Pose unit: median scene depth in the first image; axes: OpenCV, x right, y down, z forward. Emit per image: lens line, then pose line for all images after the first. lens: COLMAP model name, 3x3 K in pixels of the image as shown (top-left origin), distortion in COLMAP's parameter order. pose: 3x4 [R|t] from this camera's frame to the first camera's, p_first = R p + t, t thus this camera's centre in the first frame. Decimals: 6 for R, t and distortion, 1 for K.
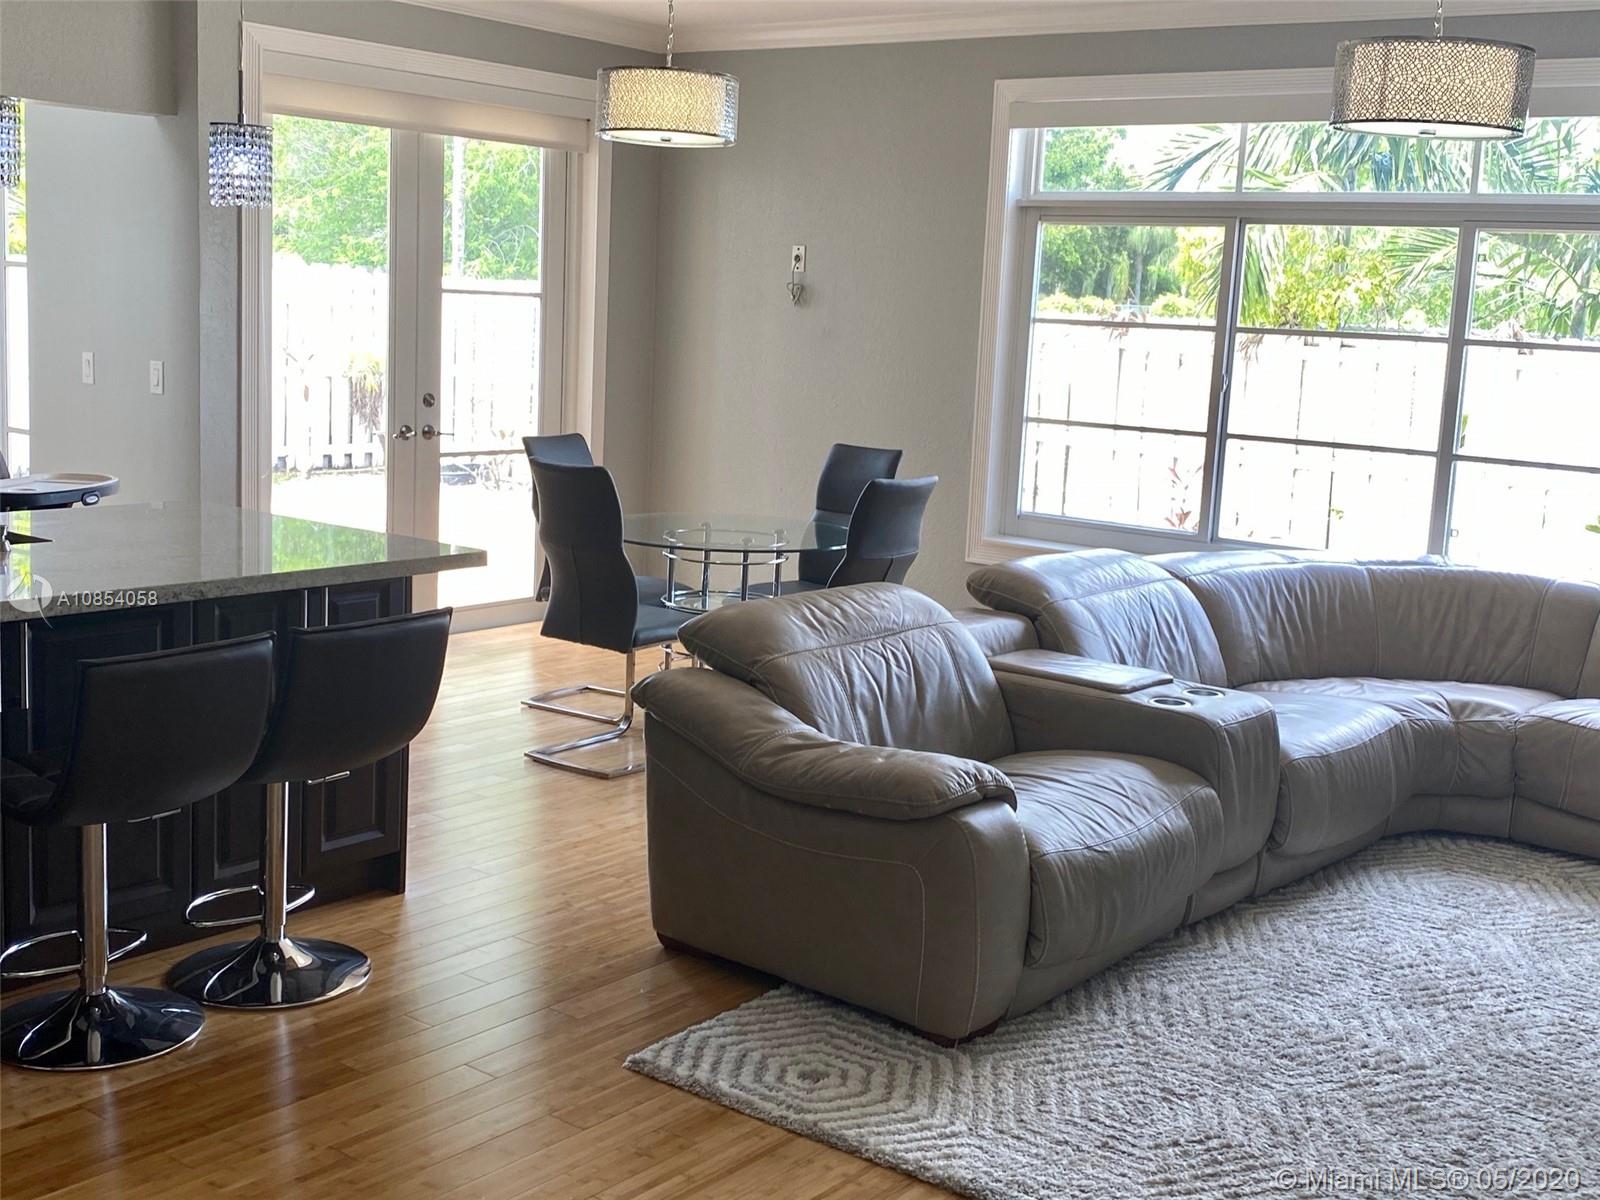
lens RADIAL K [[1861.8, 0, 801.5], [0, 1861.8, 594.9], [0, 0, 1]] dist [0.218889, -0.678517]
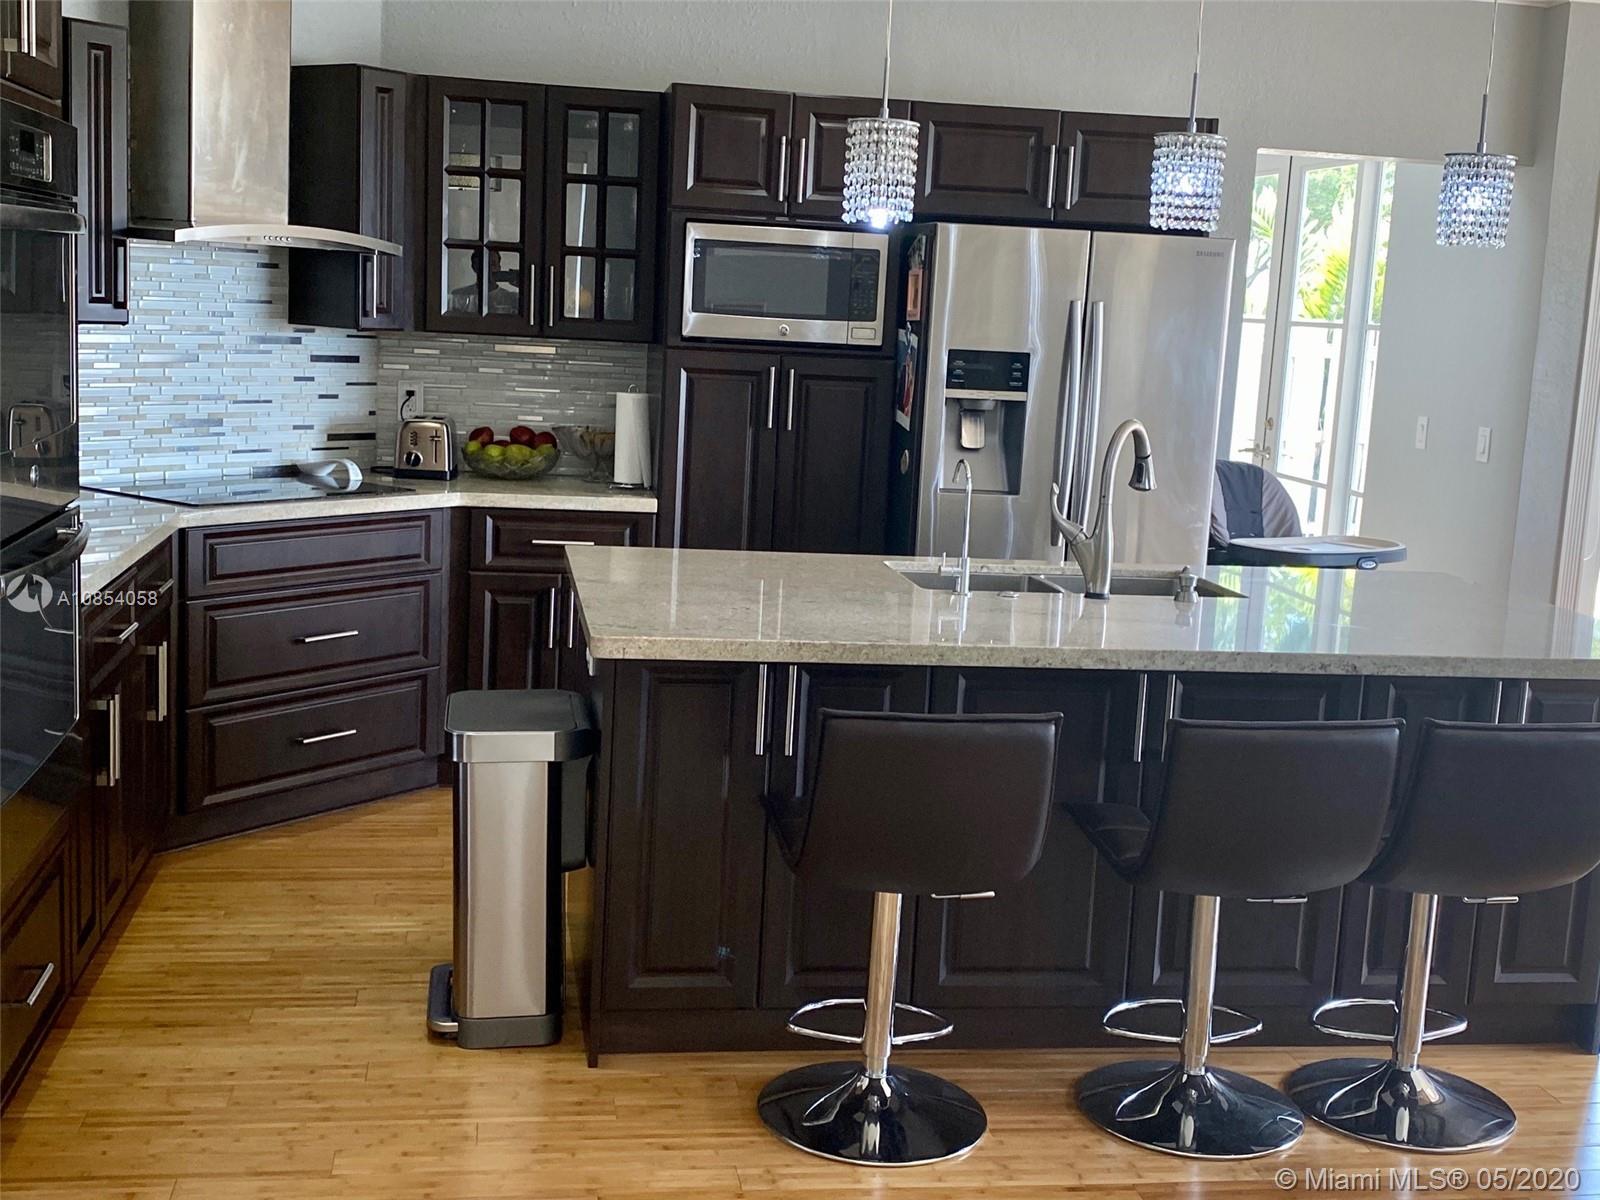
lens RADIAL K [[1861.8, 0, 801.5], [0, 1861.8, 594.9], [0, 0, 1]] dist [0.218889, -0.678517]
pose [[0.737698, 0.098893, -0.667849, 0.079640], [-0.125670, 0.992039, 0.008084, -0.008710], [0.663331, 0.077965, 0.744253, 0.130171]]
